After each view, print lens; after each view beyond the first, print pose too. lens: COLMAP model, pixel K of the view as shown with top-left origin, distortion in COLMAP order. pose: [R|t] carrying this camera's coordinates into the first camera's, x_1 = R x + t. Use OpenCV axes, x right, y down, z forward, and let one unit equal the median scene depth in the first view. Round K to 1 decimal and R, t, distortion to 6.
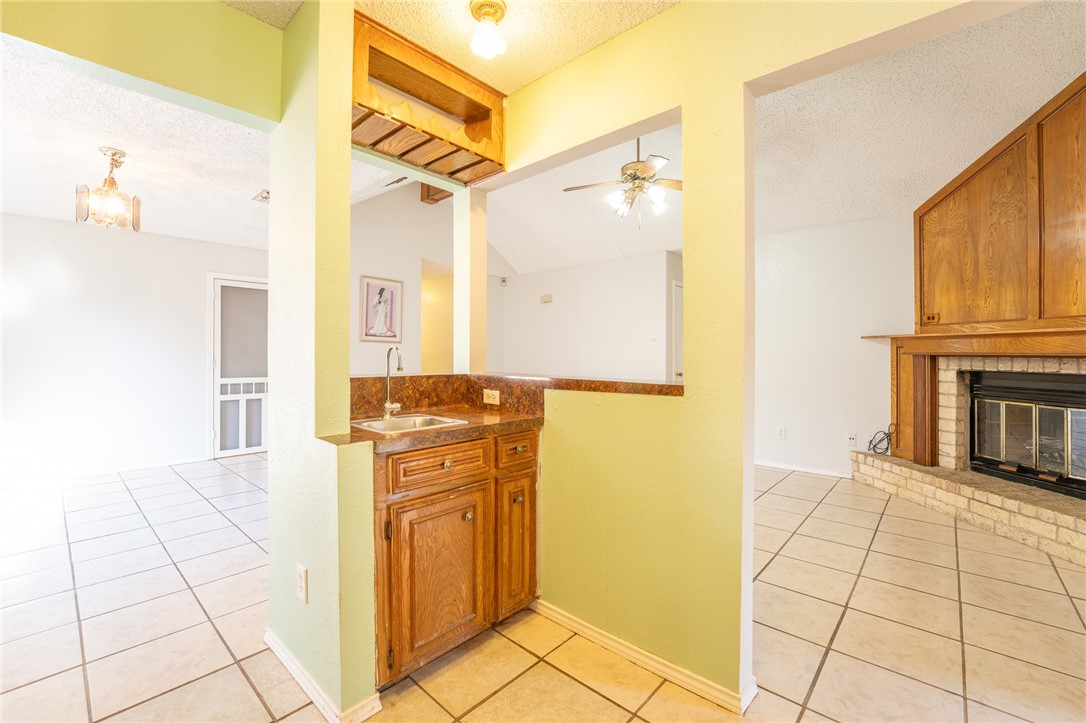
lens RADIAL K [[452.4, 0, 535.0], [0, 452.4, 354.5], [0, 0, 1]] dist [-0.023818, 0.000131]
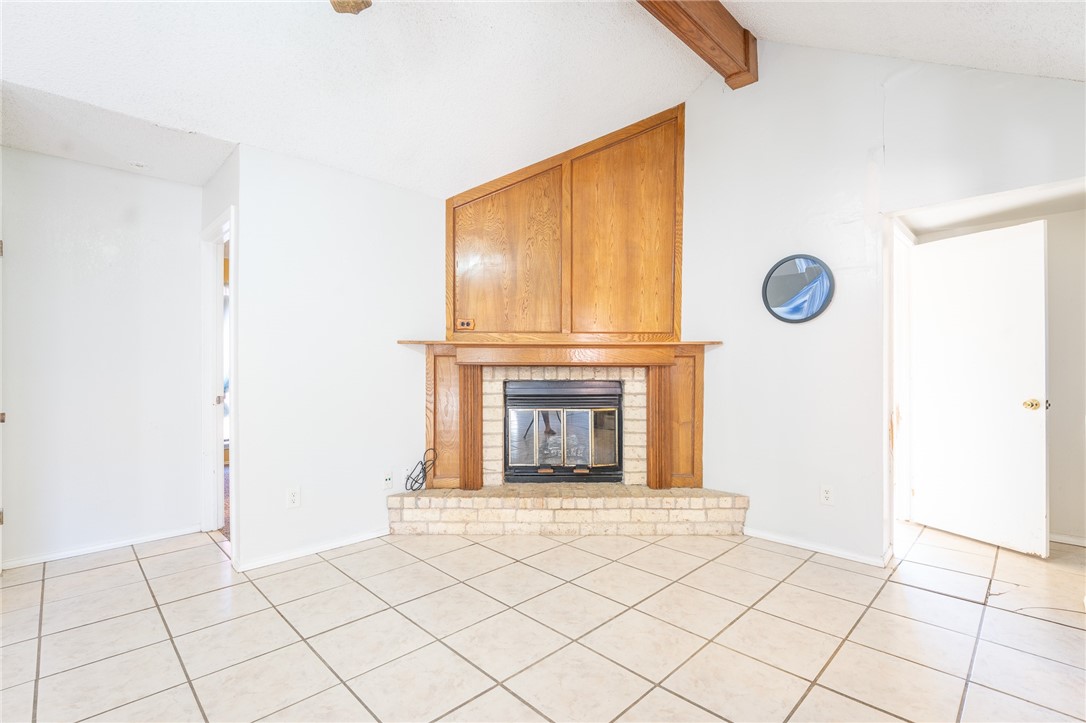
lens RADIAL K [[499.4, 0, 554.5], [0, 499.4, 361.1], [0, 0, 1]] dist [-0.009669, -0.000065]
pose [[0.041352, 0.006216, 0.999125, -0.121149], [0.002803, 0.999976, -0.006337, 0.000168], [-0.999141, 0.003062, 0.041333, 0.849535]]
